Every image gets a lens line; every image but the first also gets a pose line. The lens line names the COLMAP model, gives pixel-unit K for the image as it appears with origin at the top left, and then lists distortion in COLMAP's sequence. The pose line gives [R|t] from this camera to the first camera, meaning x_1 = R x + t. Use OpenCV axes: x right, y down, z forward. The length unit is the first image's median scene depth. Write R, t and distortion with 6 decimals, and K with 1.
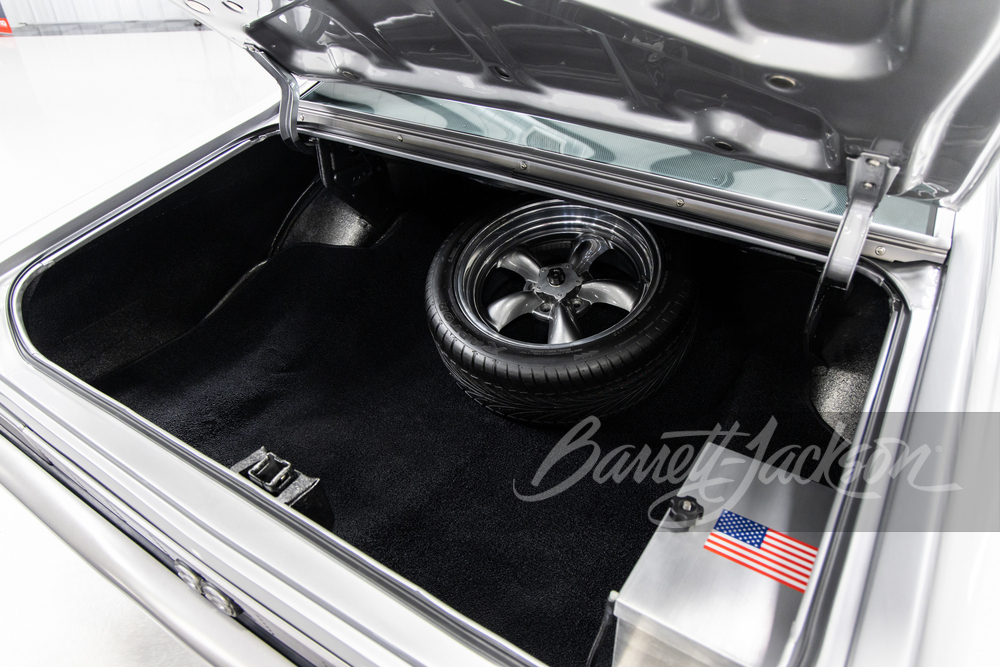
lens RADIAL K [[657.4, 0, 500.0], [0, 657.4, 333.5], [0, 0, 1]] dist [0.001707, 0.001896]
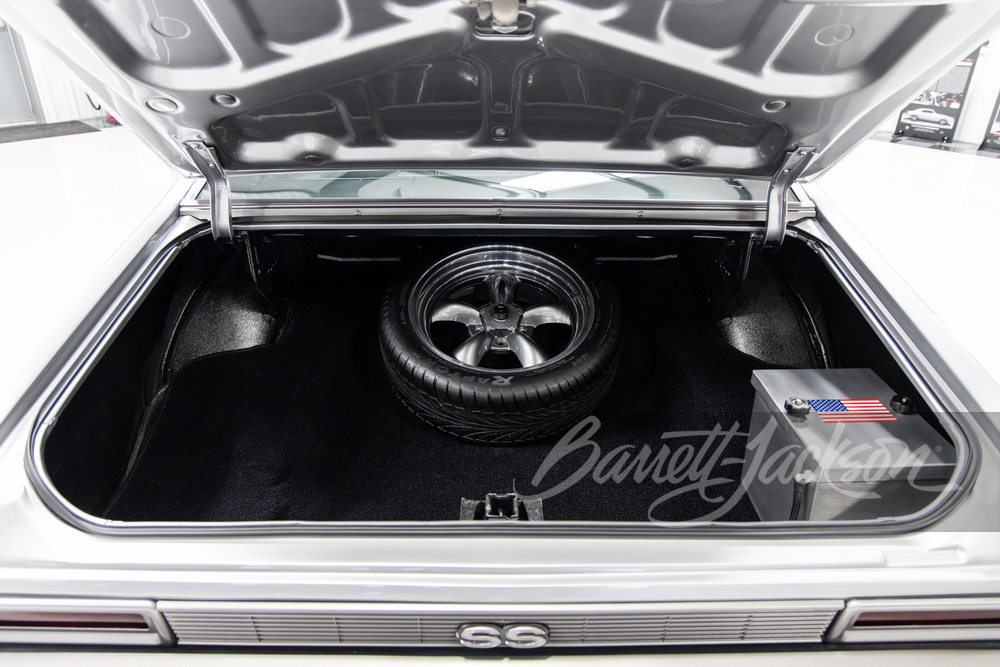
lens RADIAL K [[675.5, 0, 500.0], [0, 675.5, 333.5], [0, 0, 1]] dist [0.014996, 0.000551]
pose [[0.832868, -0.248768, 0.494414, -0.508821], [0.309041, 0.950097, -0.042548, -0.004052], [-0.459156, 0.188231, 0.868185, 0.011838]]
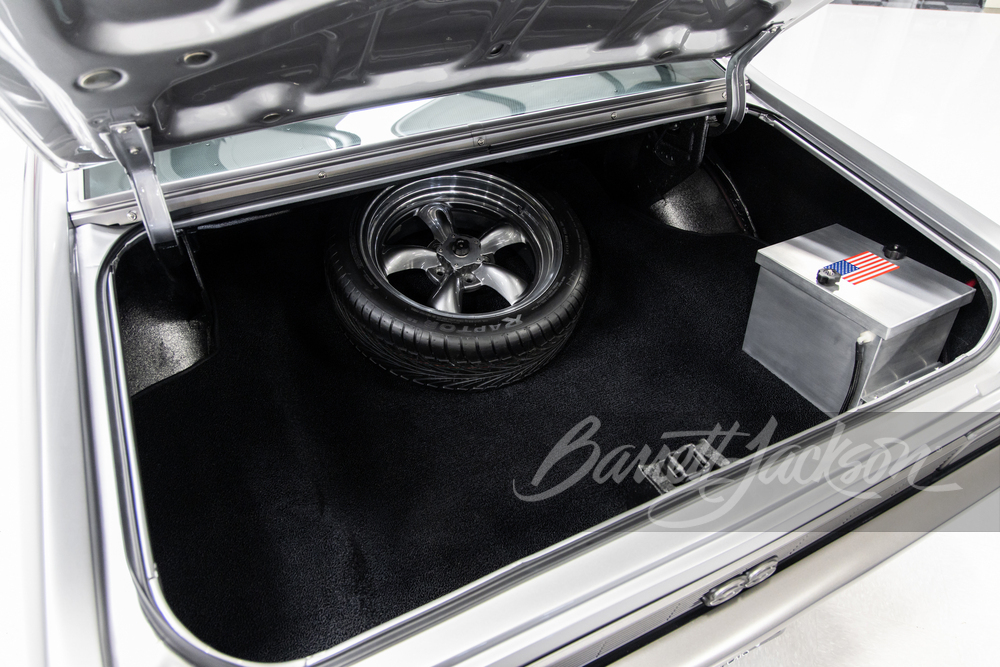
lens RADIAL K [[657.4, 0, 500.0], [0, 657.4, 333.5], [0, 0, 1]] dist [0.001707, 0.001896]
pose [[0.500737, -0.532852, 0.682152, -0.675743], [0.500689, 0.821152, 0.273896, -0.233873], [-0.706097, 0.204396, 0.677975, 0.301590]]
